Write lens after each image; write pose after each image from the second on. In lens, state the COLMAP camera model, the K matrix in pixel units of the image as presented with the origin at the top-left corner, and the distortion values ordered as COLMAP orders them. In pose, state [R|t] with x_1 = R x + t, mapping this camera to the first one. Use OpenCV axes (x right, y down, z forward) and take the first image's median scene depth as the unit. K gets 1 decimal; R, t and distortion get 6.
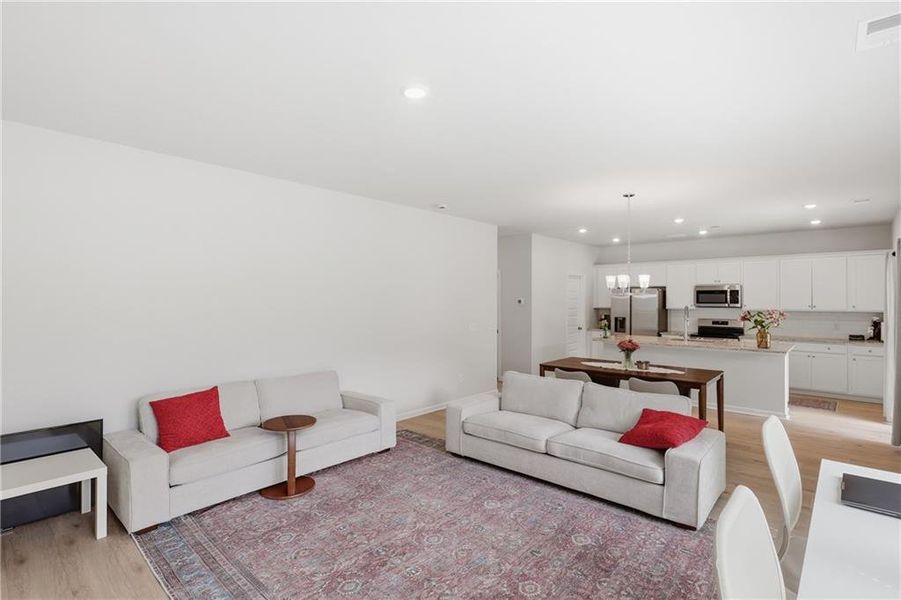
lens RADIAL K [[436.3, 0, 453.2], [0, 436.3, 295.9], [0, 0, 1]] dist [-0.002669, -0.000103]
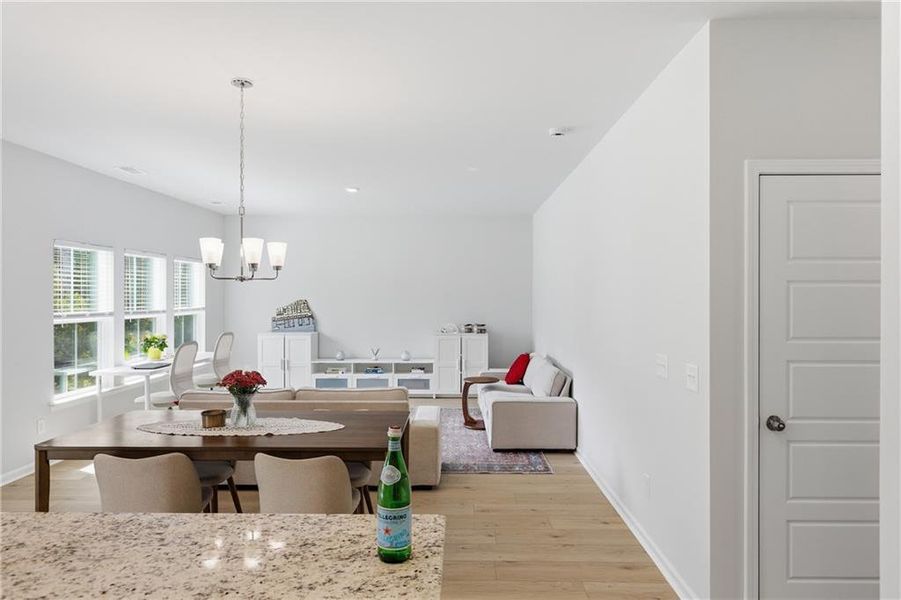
lens RADIAL K [[569.4, 0, 449.8], [0, 569.4, 299.5], [0, 0, 1]] dist [0.001294, 0.000140]
pose [[-0.753033, 0.000833, -0.657982, 0.482607], [0.001698, 0.999998, -0.000678, 0.015946], [0.657980, -0.001628, -0.753033, 1.219192]]
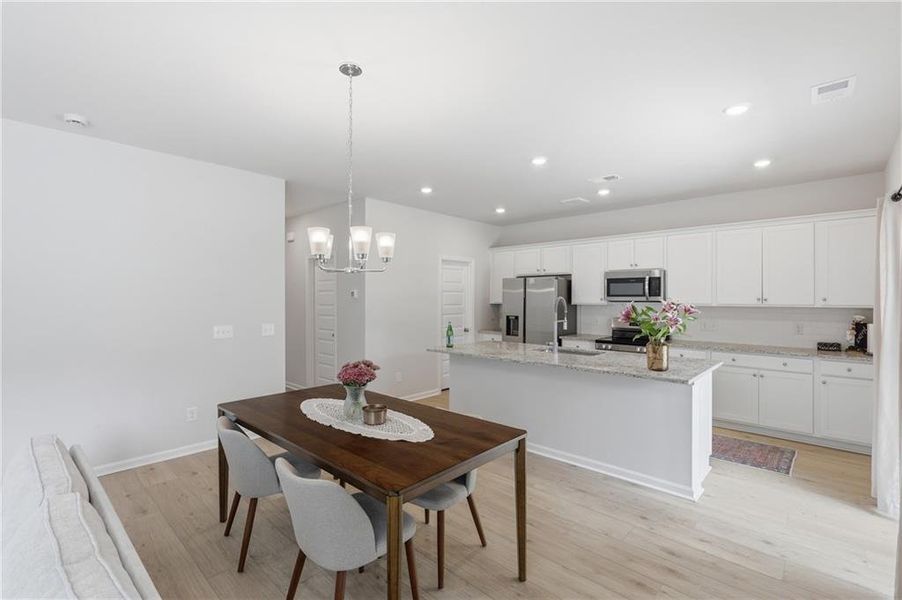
lens RADIAL K [[408.5, 0, 452.5], [0, 408.5, 299.8], [0, 0, 1]] dist [0.001614, 0.000148]
pose [[0.999920, -0.001590, -0.012540, 0.383756], [0.001738, 0.999929, 0.011787, 0.017752], [0.012521, -0.011808, 0.999852, 0.394521]]
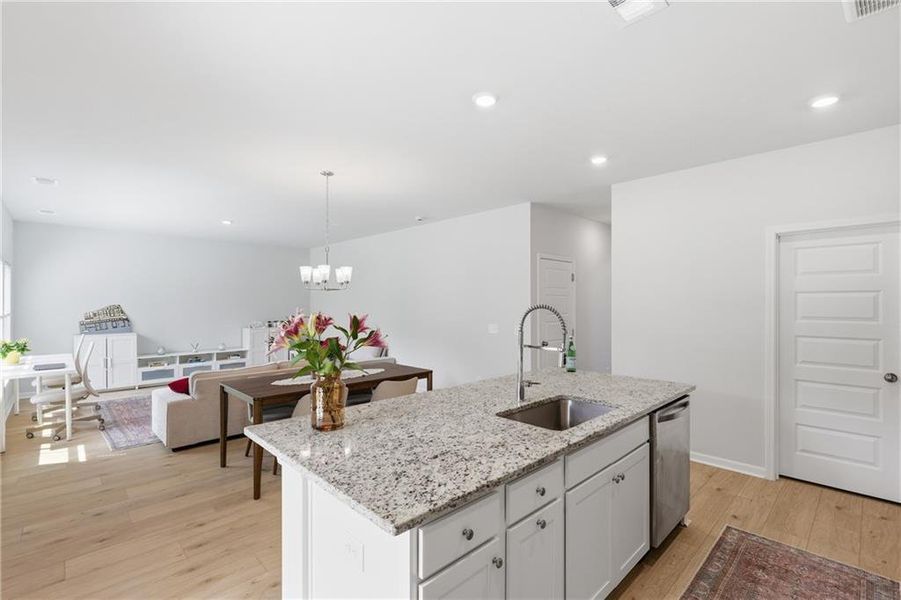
lens RADIAL K [[408.0, 0, 450.5], [0, 408.0, 300.0], [0, 0, 1]] dist [-0.000018, 0.000133]
pose [[-0.066220, -0.009087, -0.997764, 0.872119], [0.008638, 0.999916, -0.009680, 0.020251], [0.997768, -0.009260, -0.066135, 0.950832]]
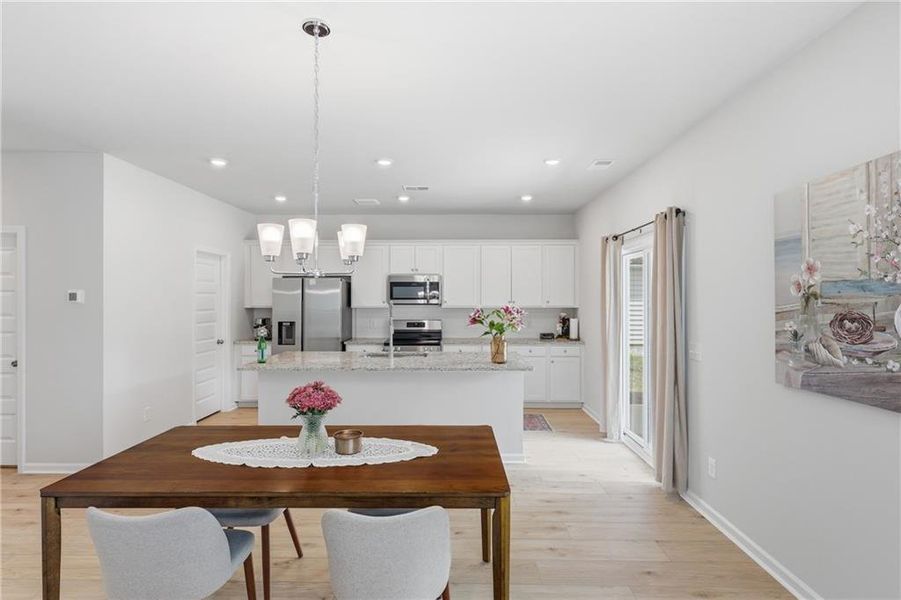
lens RADIAL K [[455.3, 0, 452.7], [0, 455.3, 299.4], [0, 0, 1]] dist [-0.002494, -0.000177]
pose [[0.749318, -0.003529, 0.662201, 0.159775], [-0.003553, 0.999950, 0.009349, 0.011865], [-0.662201, -0.009358, 0.749268, 0.439432]]
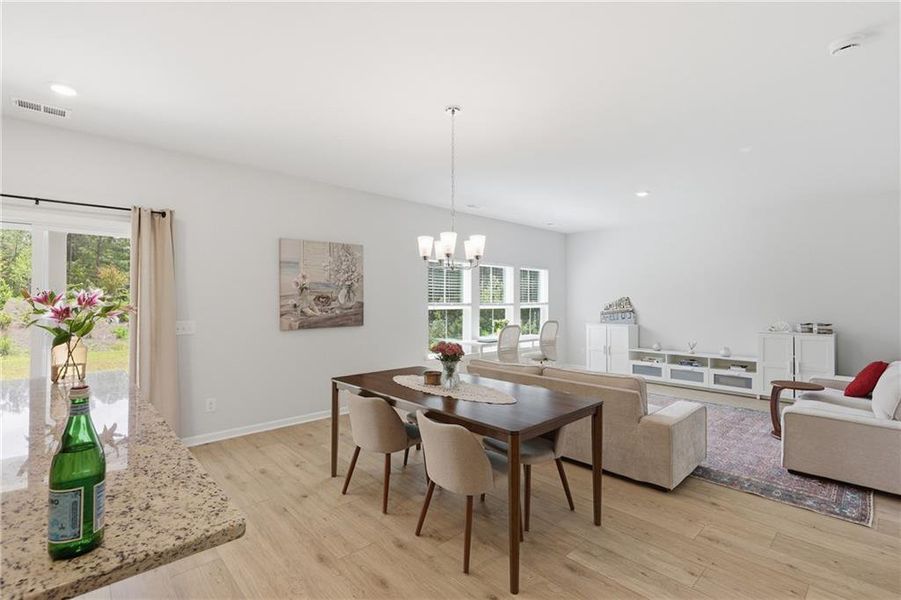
lens RADIAL K [[409.4, 0, 452.4], [0, 409.4, 296.4], [0, 0, 1]] dist [-0.000632, 0.000206]
pose [[-0.996832, -0.004173, 0.079423, 0.261042], [-0.005628, 0.999820, -0.018096, 0.035643], [-0.079333, -0.018485, -0.996677, 1.165908]]
